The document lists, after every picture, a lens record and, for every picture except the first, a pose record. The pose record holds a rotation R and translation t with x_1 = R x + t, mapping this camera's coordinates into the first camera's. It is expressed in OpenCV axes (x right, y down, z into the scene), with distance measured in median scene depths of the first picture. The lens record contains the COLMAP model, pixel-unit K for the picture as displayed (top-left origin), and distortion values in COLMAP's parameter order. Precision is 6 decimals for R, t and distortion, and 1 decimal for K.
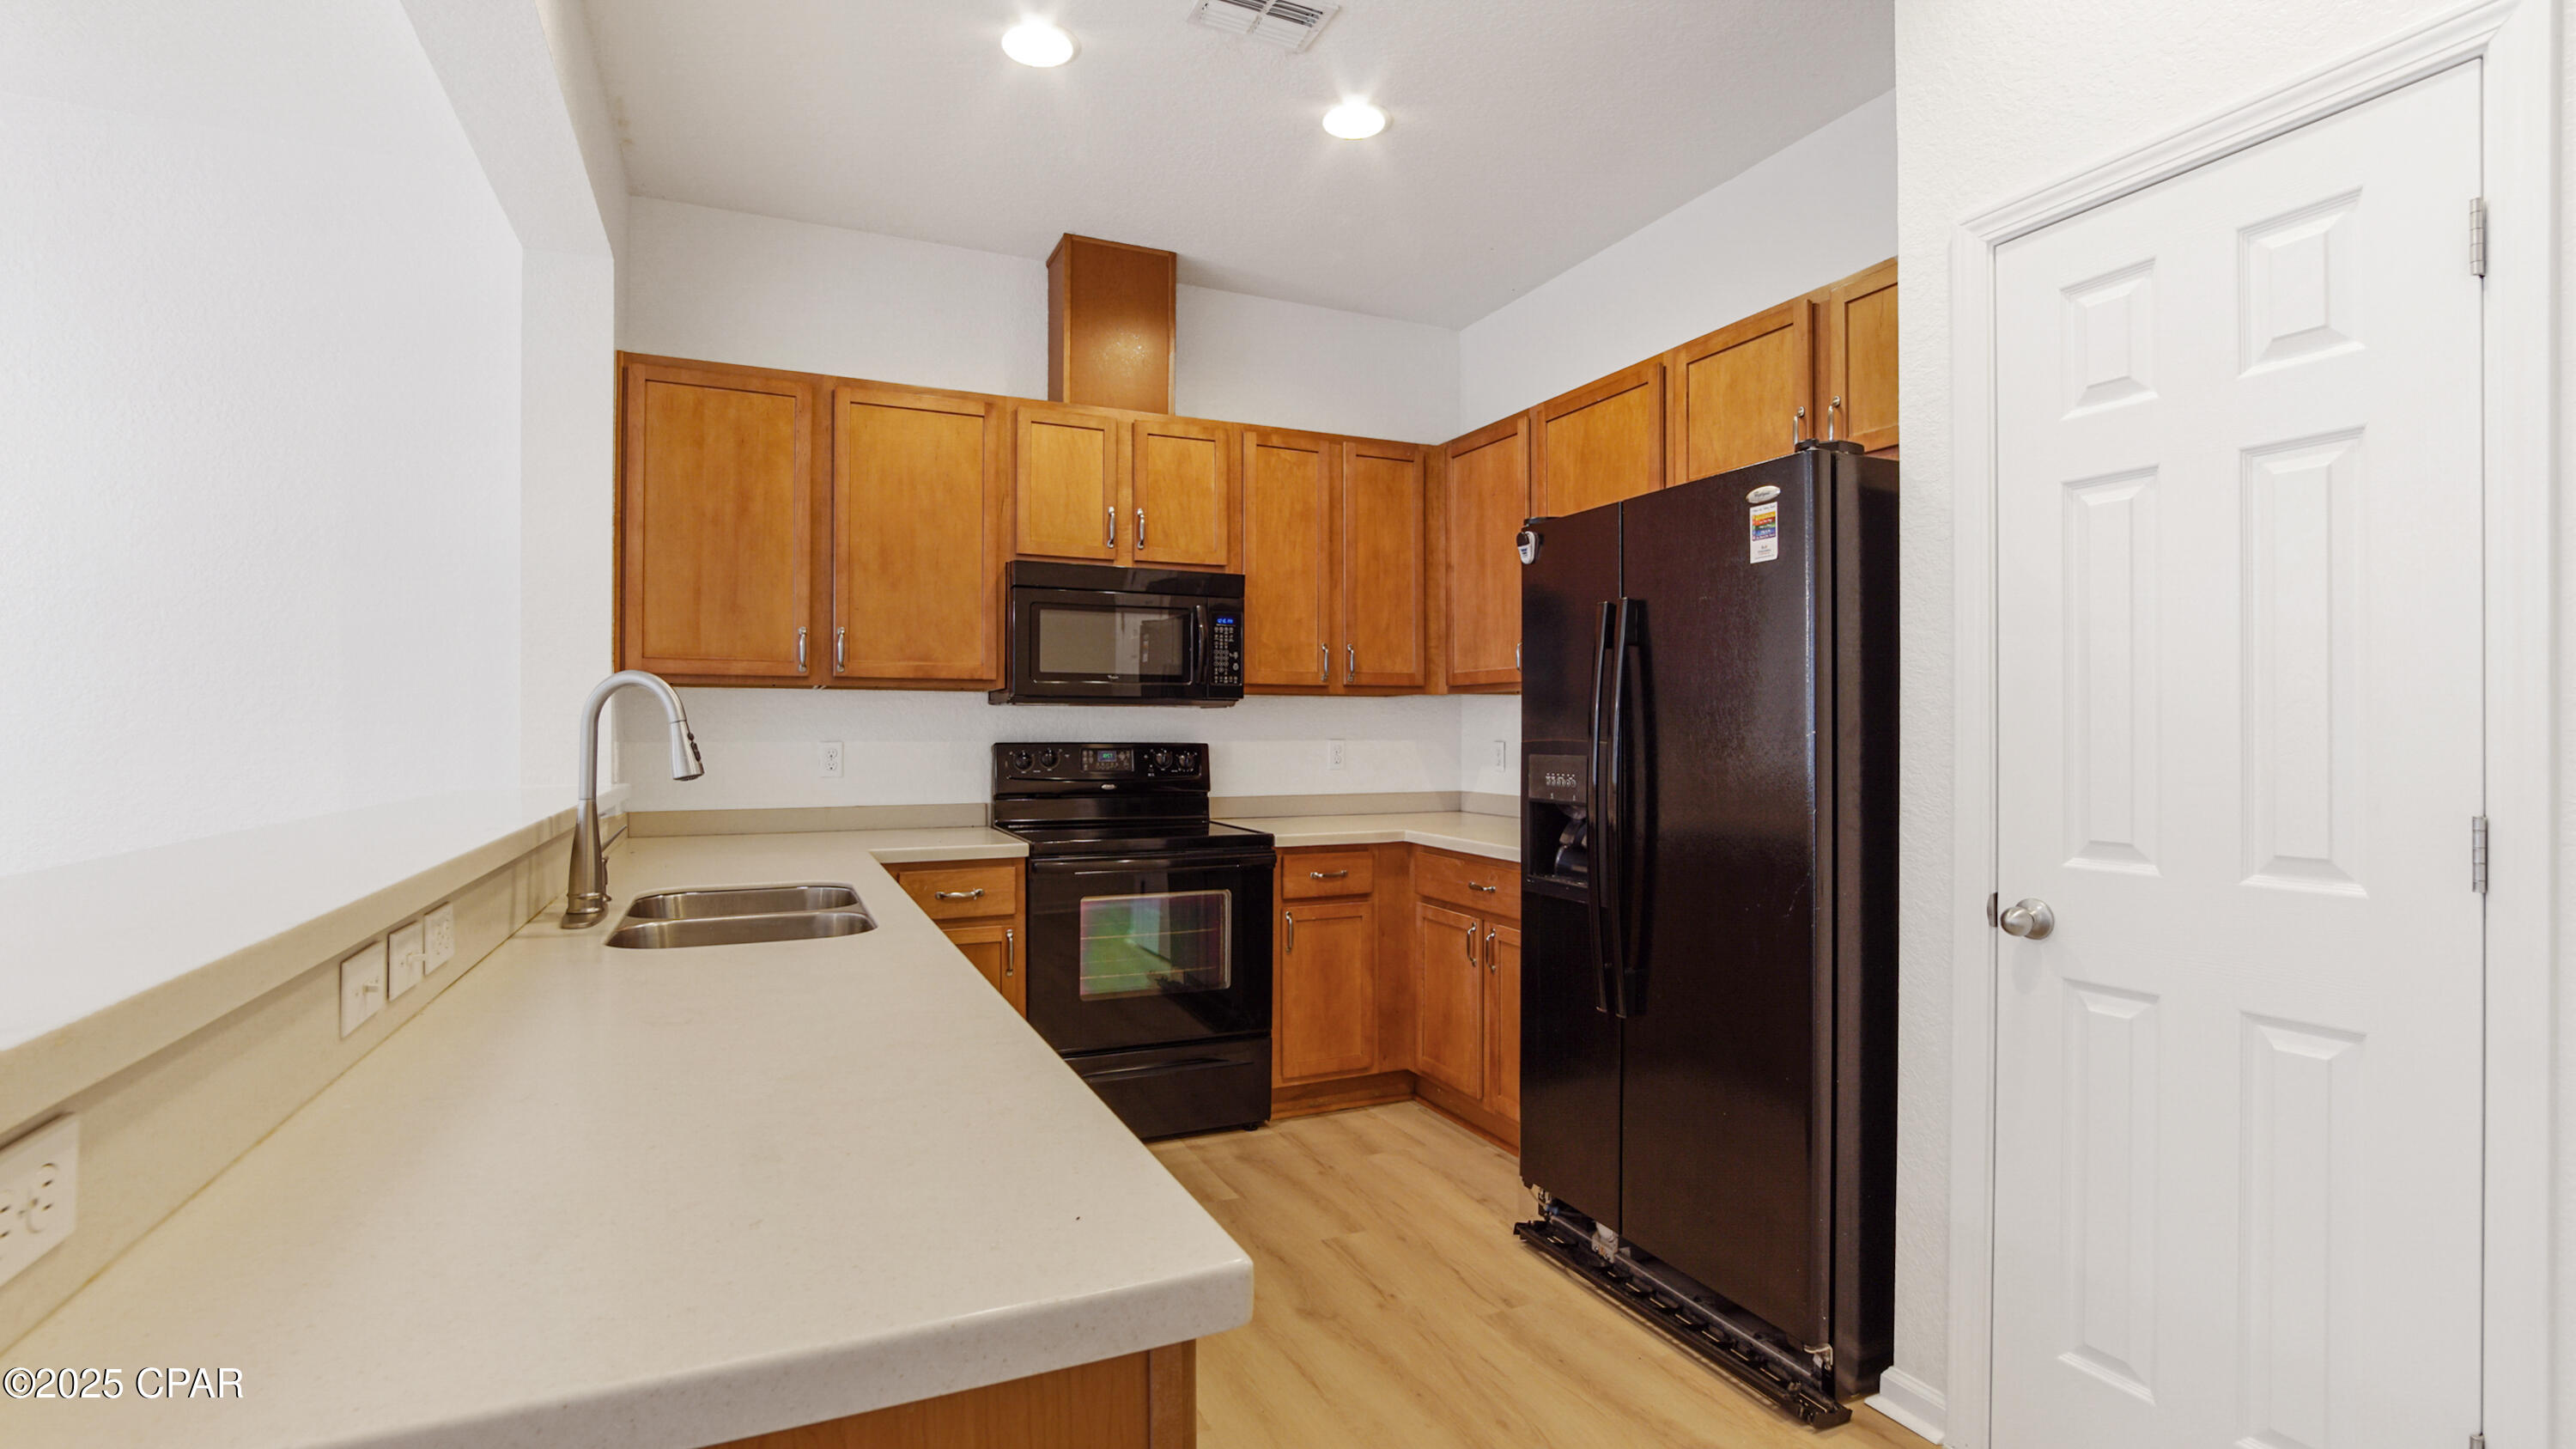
lens RADIAL K [[1171.7, 0, 1278.6], [0, 1171.7, 730.5], [0, 0, 1]] dist [-0.020148, 0.000507]
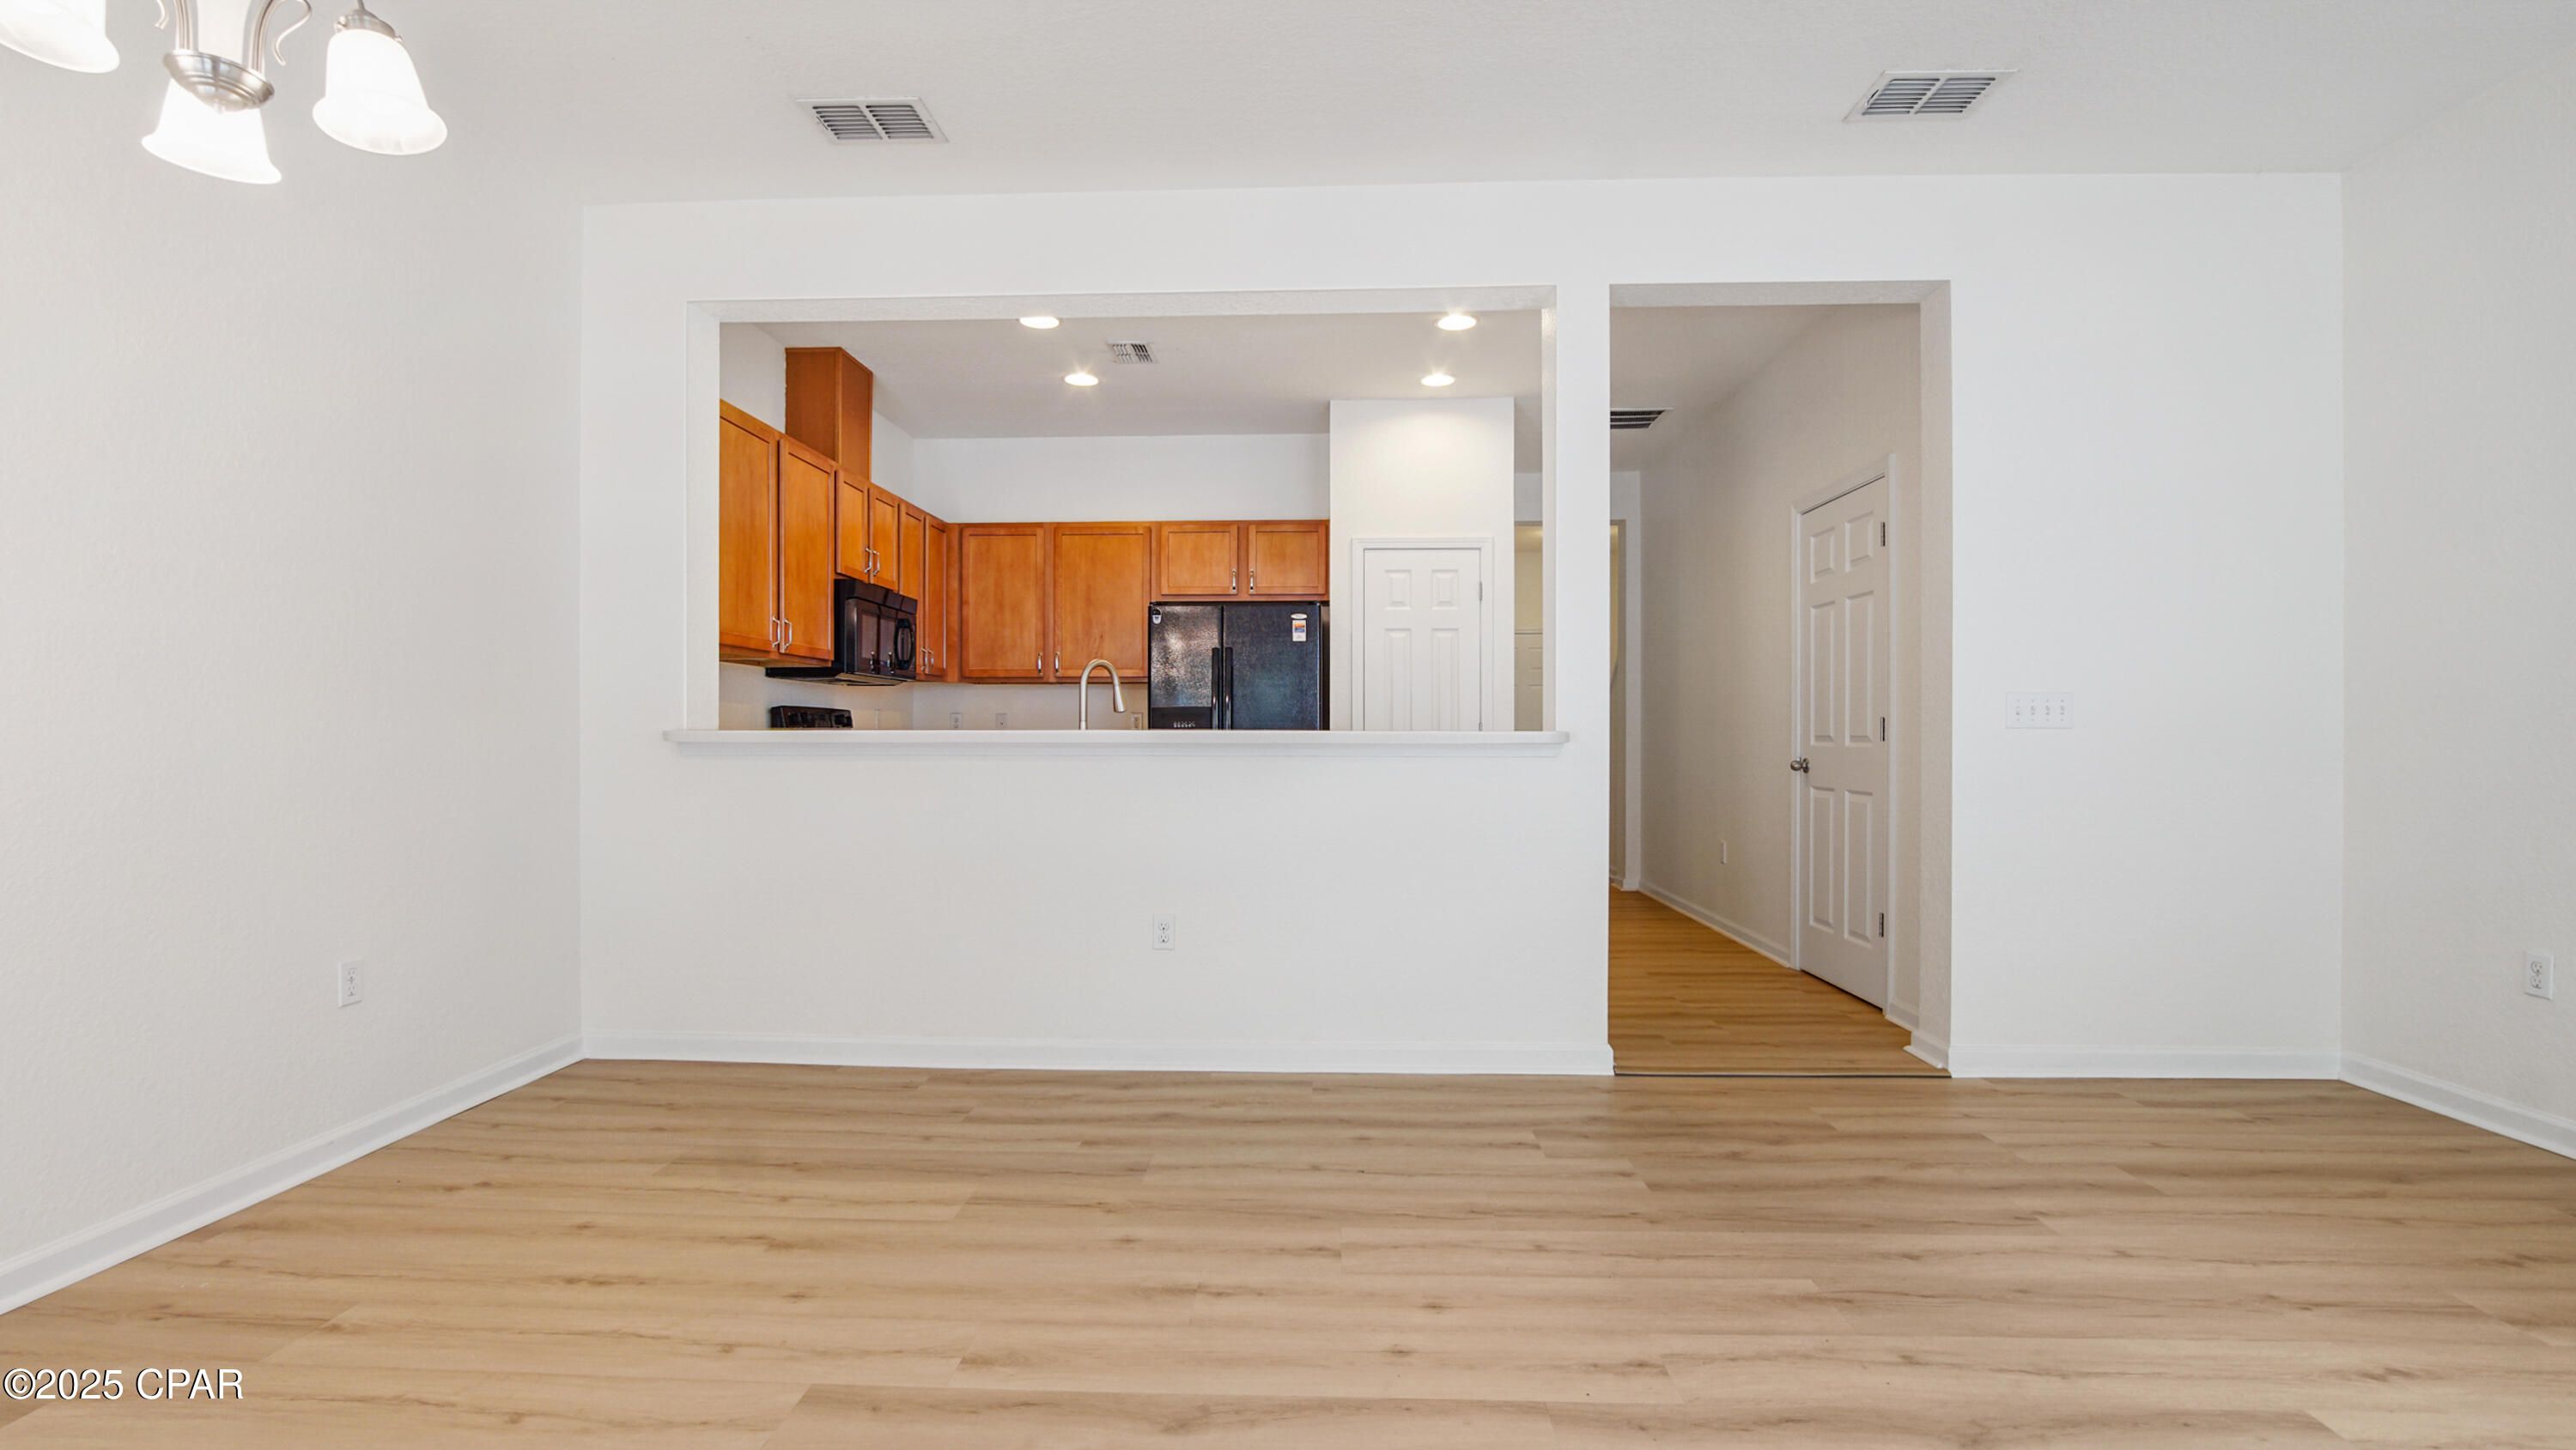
lens RADIAL K [[1171.4, 0, 1278.6], [0, 1171.4, 731.0], [0, 0, 1]] dist [-0.020148, 0.000507]
pose [[0.450269, 0.002530, 0.892890, -1.249083], [-0.002206, 0.999996, -0.001722, 0.043077], [-0.892890, -0.001194, 0.450272, -0.119483]]
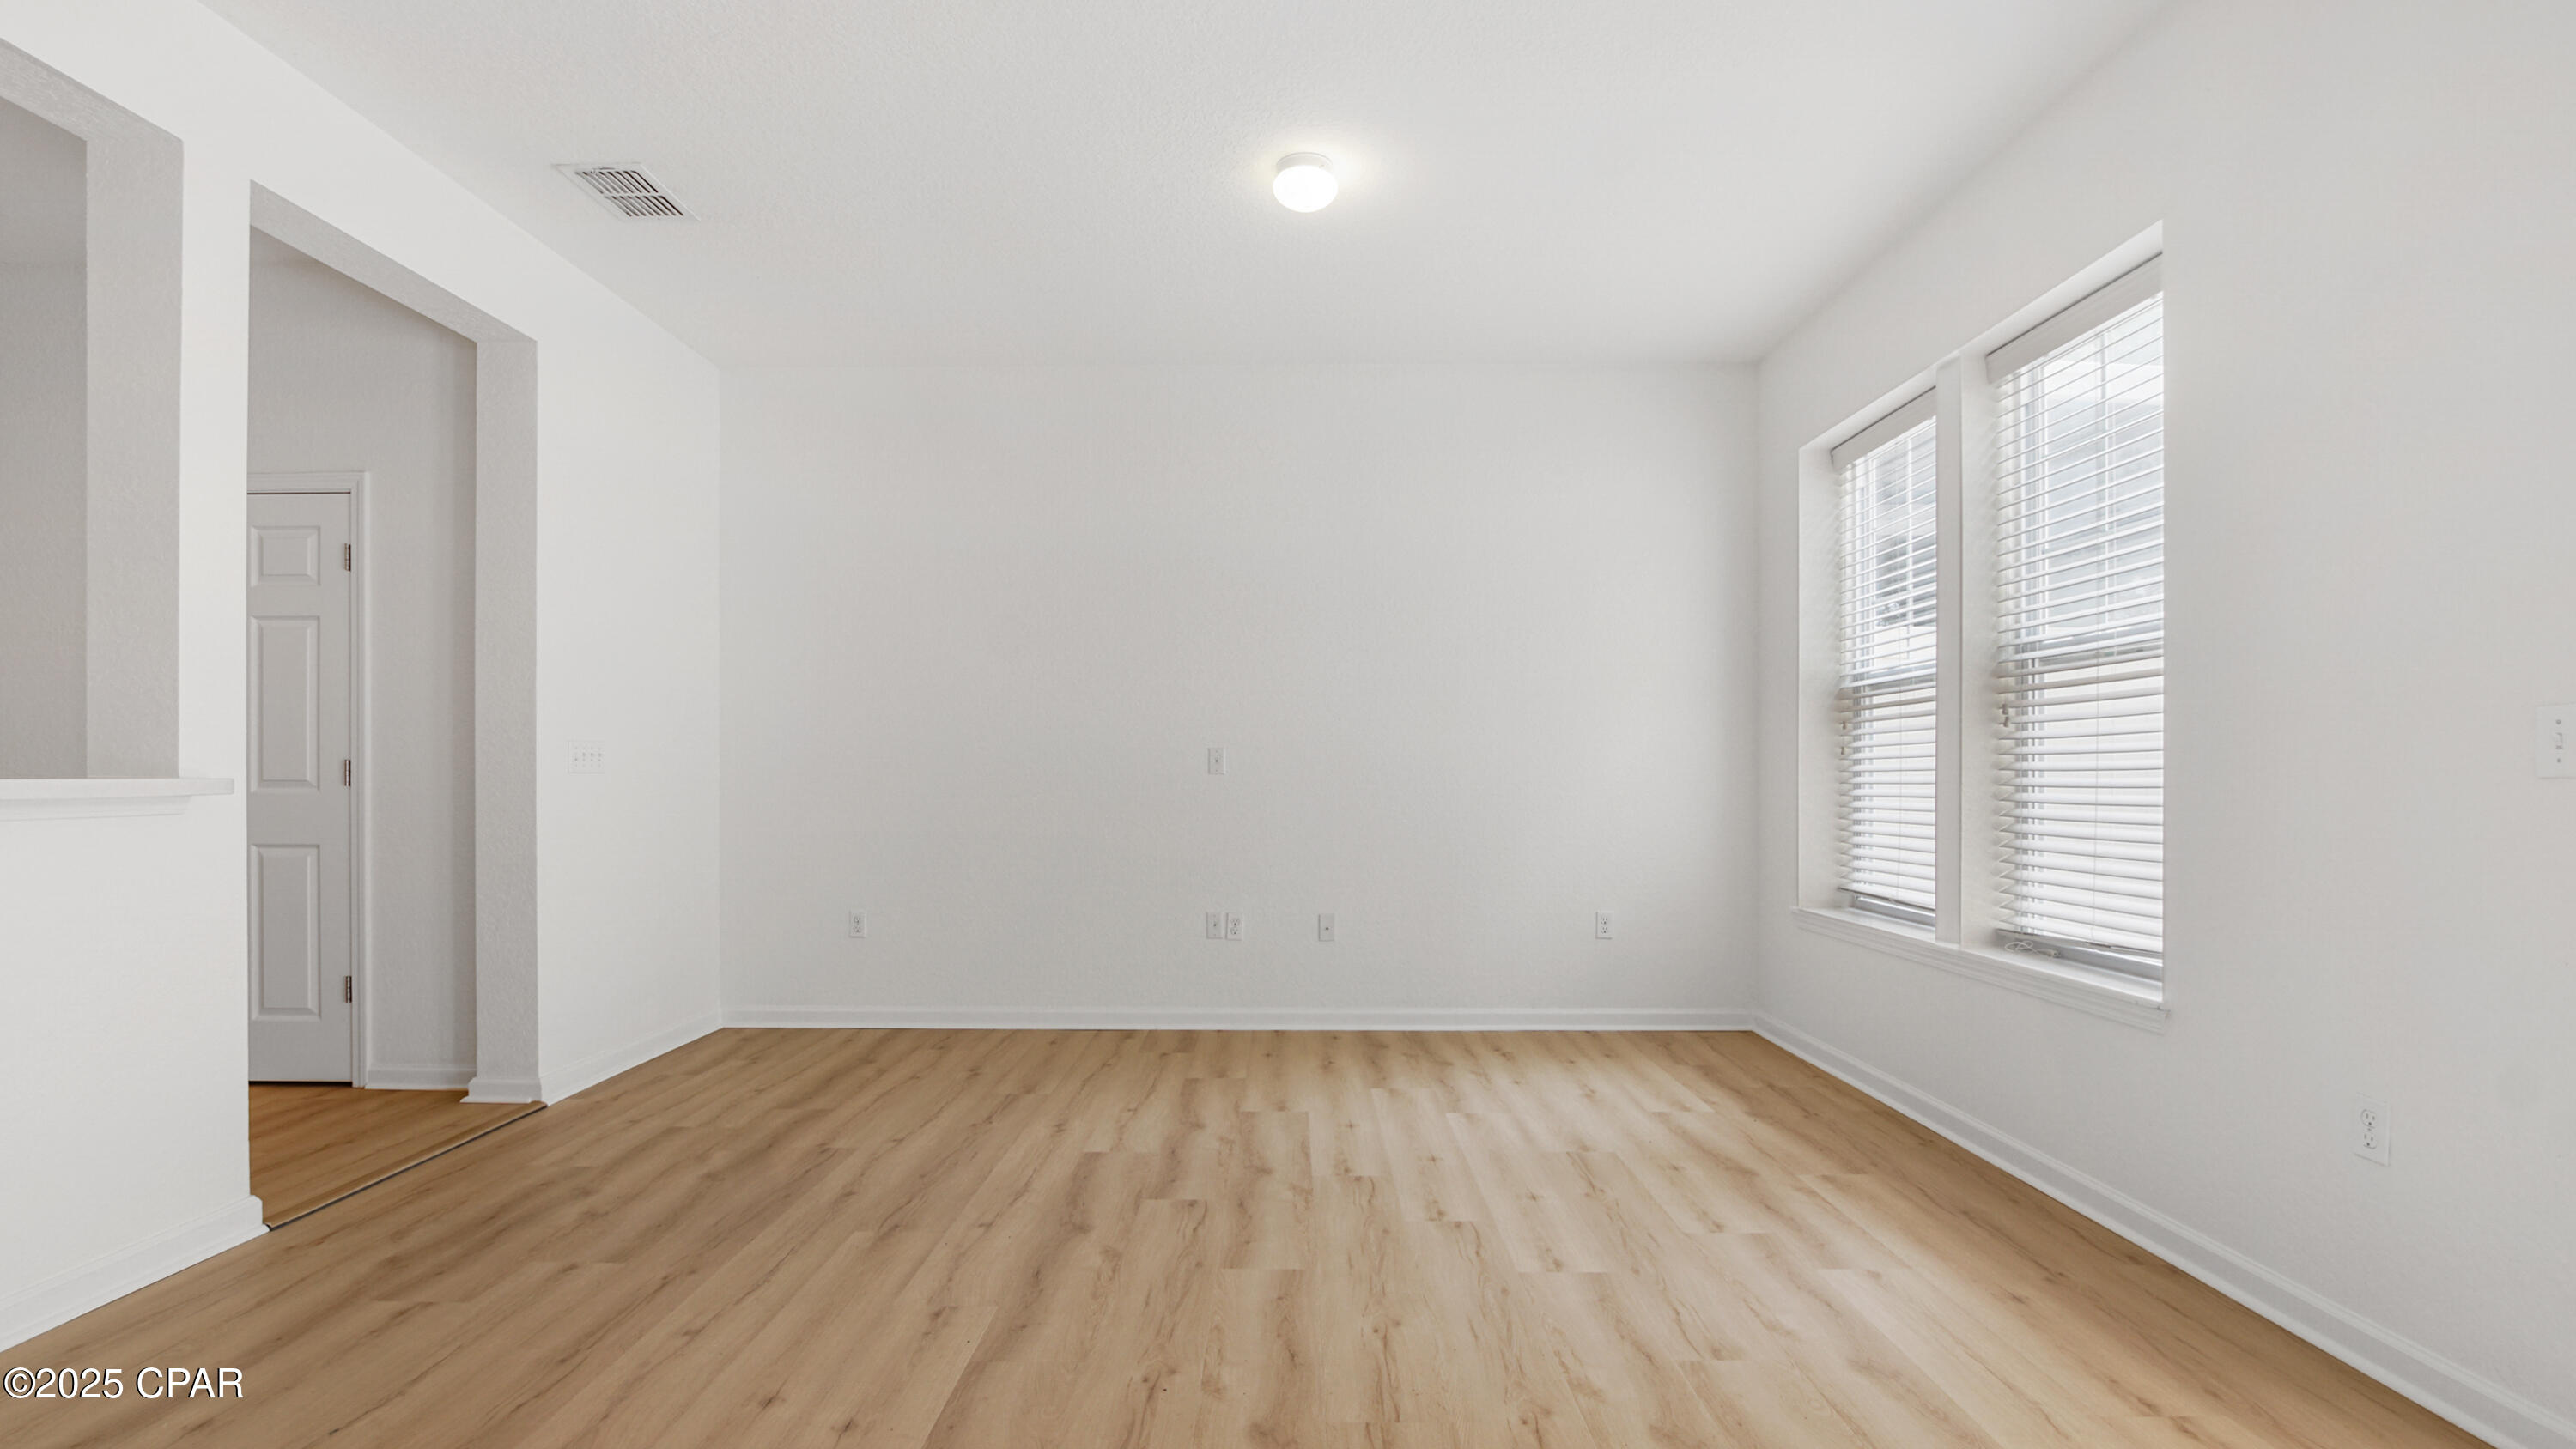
lens RADIAL K [[1171.3, 0, 1278.6], [0, 1171.3, 730.5], [0, 0, 1]] dist [-0.020148, 0.000507]
pose [[-0.906087, 0.015362, 0.422813, -1.133452], [-0.001151, 0.999247, -0.038773, 0.040598], [-0.423090, -0.035618, -0.905387, 0.489441]]
